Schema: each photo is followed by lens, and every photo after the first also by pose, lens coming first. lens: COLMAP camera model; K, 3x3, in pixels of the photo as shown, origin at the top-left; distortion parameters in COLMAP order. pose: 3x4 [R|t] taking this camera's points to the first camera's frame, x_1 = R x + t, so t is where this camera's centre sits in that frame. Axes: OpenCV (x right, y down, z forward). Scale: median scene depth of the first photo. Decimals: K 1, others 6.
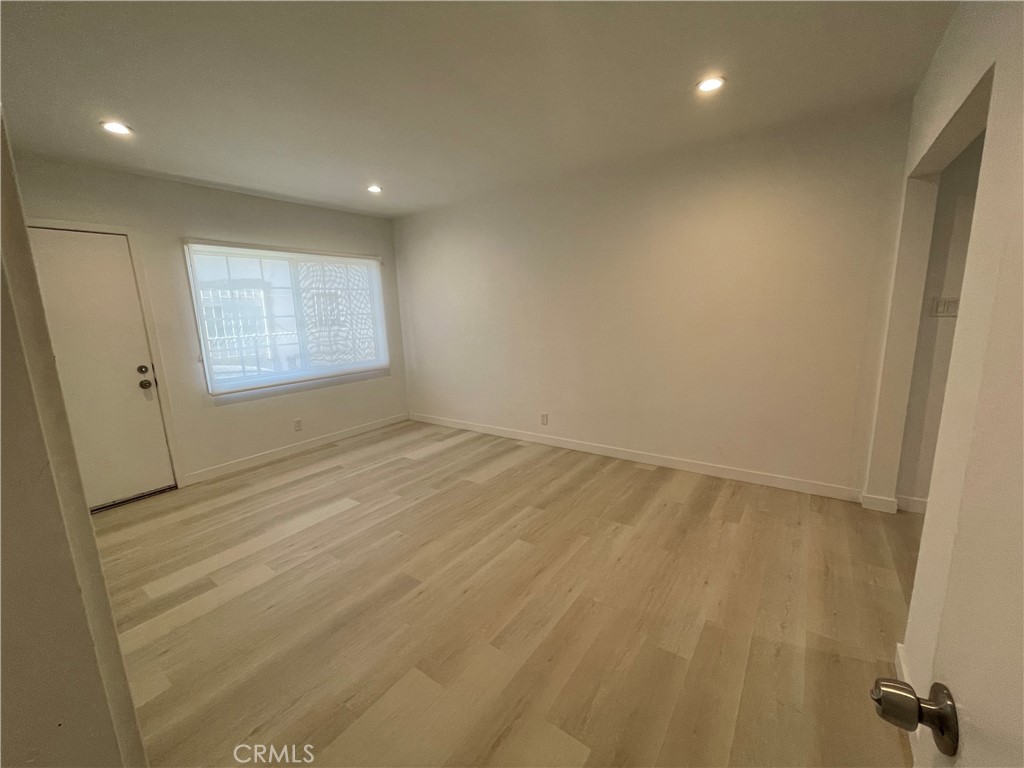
lens RADIAL K [[415.3, 0, 515.0], [0, 415.3, 385.4], [0, 0, 1]] dist [-0.000142, -0.000309]
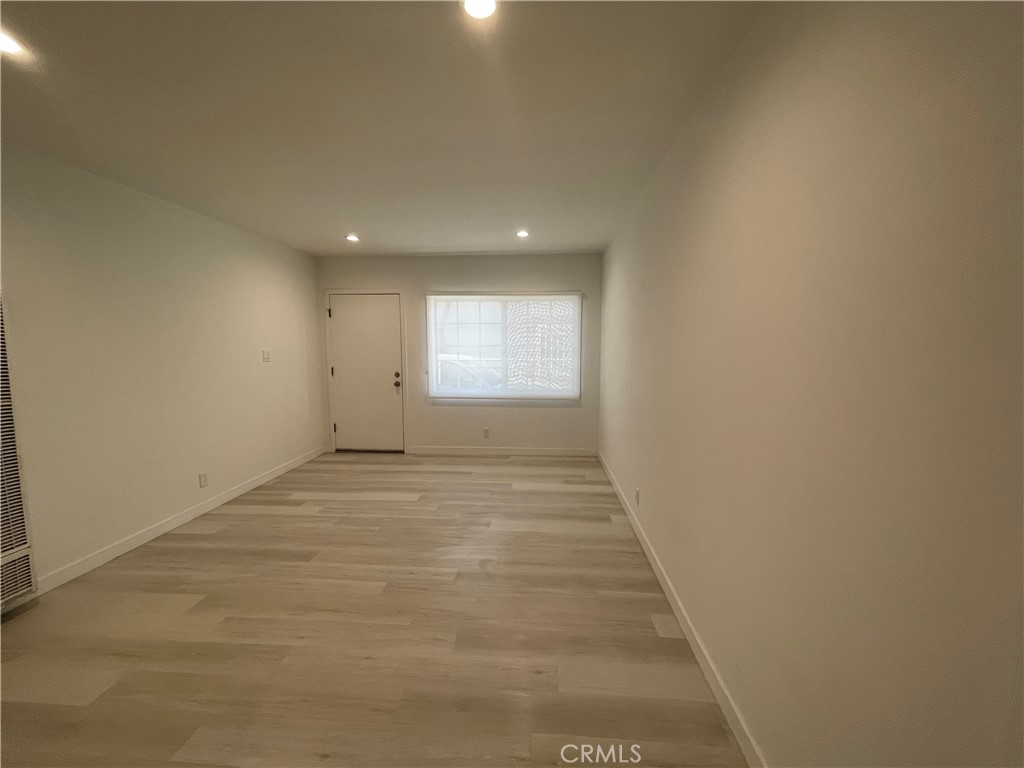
lens RADIAL K [[415.3, 0, 515.0], [0, 415.3, 385.4], [0, 0, 1]] dist [-0.000142, -0.000309]
pose [[0.525053, 0.119425, -0.842649, 0.652859], [-0.173256, 0.984371, 0.031555, -0.116618], [0.833248, 0.129426, 0.537538, 0.468206]]
